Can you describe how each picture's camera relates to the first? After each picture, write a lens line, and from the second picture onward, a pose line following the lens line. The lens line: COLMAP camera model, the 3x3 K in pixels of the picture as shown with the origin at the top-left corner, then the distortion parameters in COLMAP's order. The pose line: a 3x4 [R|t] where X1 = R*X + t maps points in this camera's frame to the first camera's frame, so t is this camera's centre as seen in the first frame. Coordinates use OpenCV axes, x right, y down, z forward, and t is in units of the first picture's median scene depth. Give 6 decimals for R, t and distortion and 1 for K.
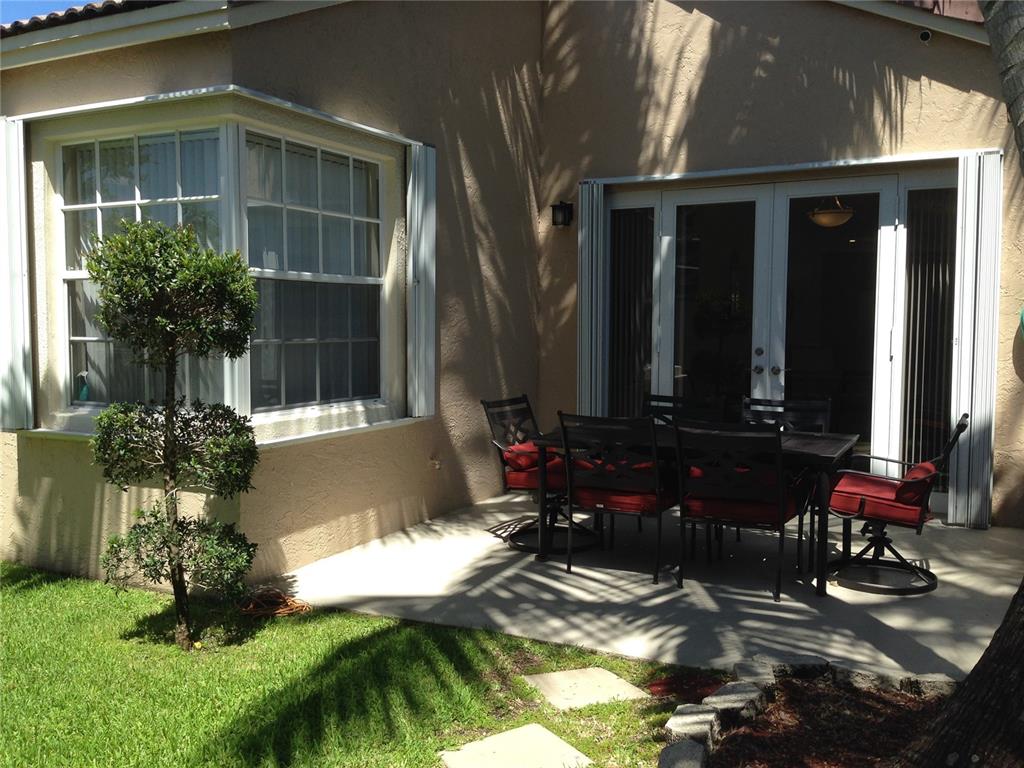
lens RADIAL K [[936.6, 0, 512.0], [0, 936.6, 384.0], [0, 0, 1]] dist [0.122275, -0.197538]
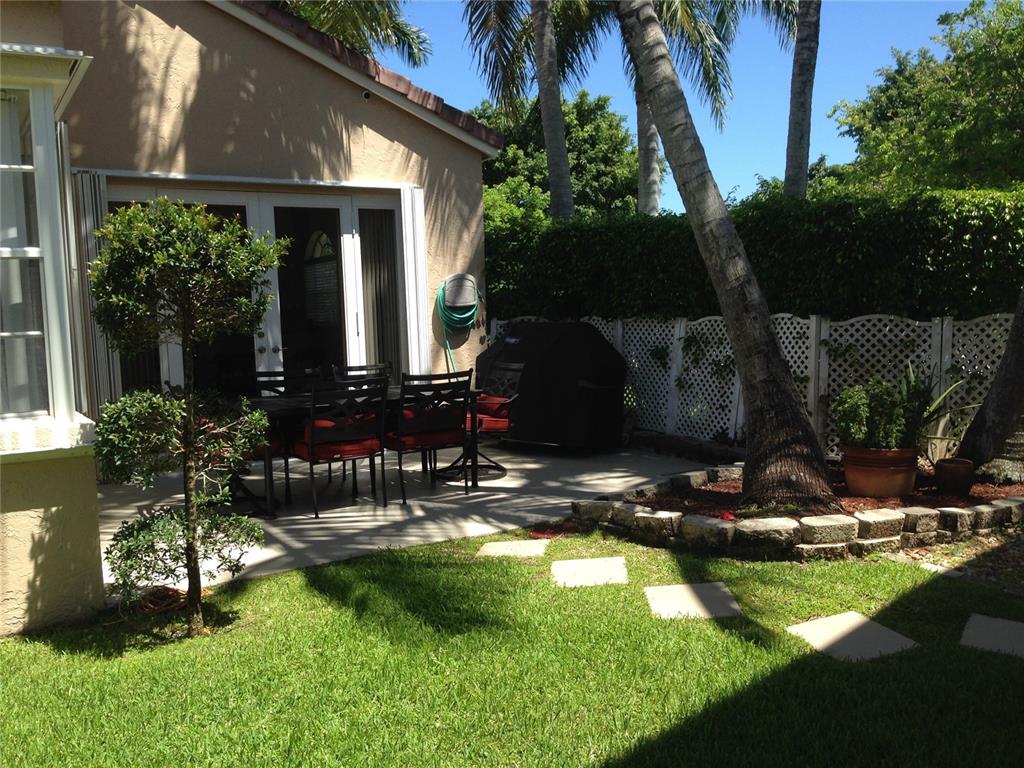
lens RADIAL K [[936.6, 0, 512.0], [0, 936.6, 384.0], [0, 0, 1]] dist [0.122275, -0.197538]
pose [[0.530985, -0.088993, 0.842695, -0.665723], [0.093144, 0.994574, 0.046342, 0.001519], [-0.842247, 0.053885, 0.536393, 0.128643]]
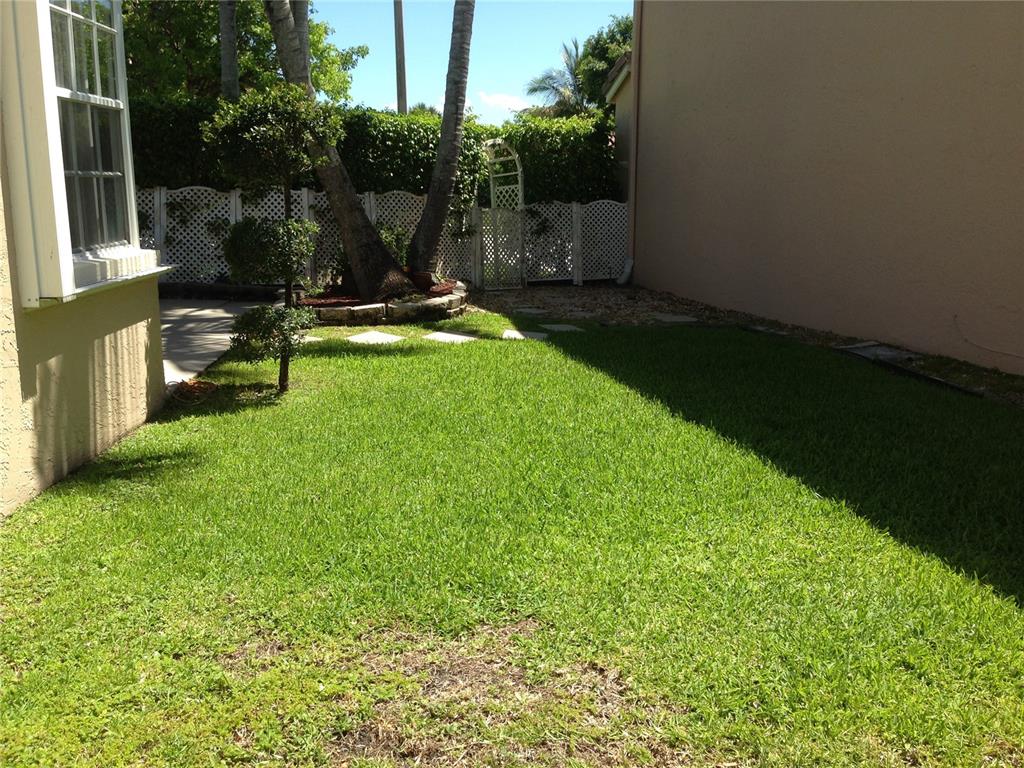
lens RADIAL K [[936.6, 0, 512.0], [0, 936.6, 384.0], [0, 0, 1]] dist [0.122275, -0.197538]
pose [[-0.487869, -0.183999, 0.853304, -1.161647], [0.056236, 0.968876, 0.241073, -0.038435], [-0.871103, 0.165599, -0.462338, 0.902985]]
